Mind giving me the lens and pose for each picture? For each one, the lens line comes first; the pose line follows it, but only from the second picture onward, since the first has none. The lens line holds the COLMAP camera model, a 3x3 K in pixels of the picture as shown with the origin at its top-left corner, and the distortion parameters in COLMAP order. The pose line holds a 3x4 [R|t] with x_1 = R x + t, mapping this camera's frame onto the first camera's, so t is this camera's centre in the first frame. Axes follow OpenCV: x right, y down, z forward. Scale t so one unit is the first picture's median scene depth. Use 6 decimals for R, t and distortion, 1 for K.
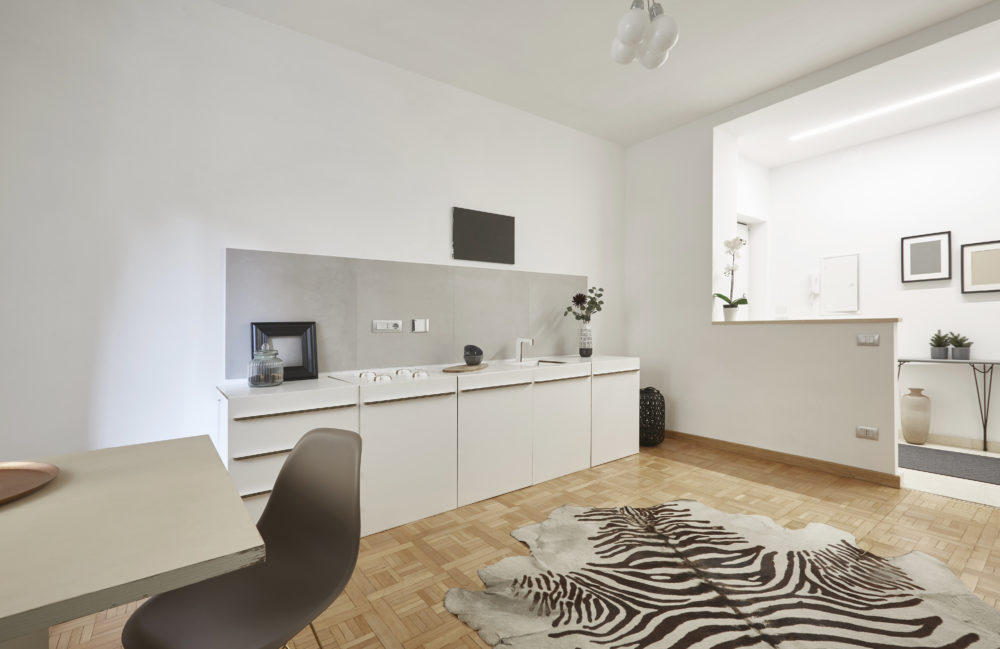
lens RADIAL K [[449.1, 0, 500.0], [0, 449.1, 324.5], [0, 0, 1]] dist [0.000746, 0.000044]
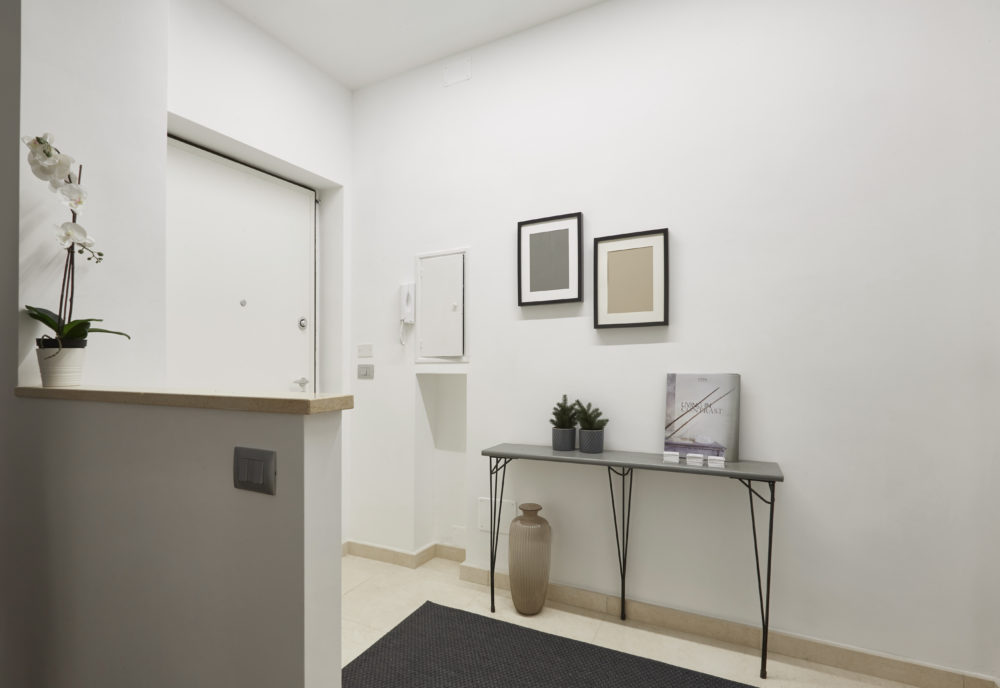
lens RADIAL K [[465.3, 0, 499.9], [0, 465.3, 360.9], [0, 0, 1]] dist [0.001274, 0.000035]
pose [[0.897274, 0.002432, 0.441467, 0.661169], [-0.004953, 0.999977, 0.004558, -0.030845], [-0.441446, -0.006276, 0.897266, 0.534471]]
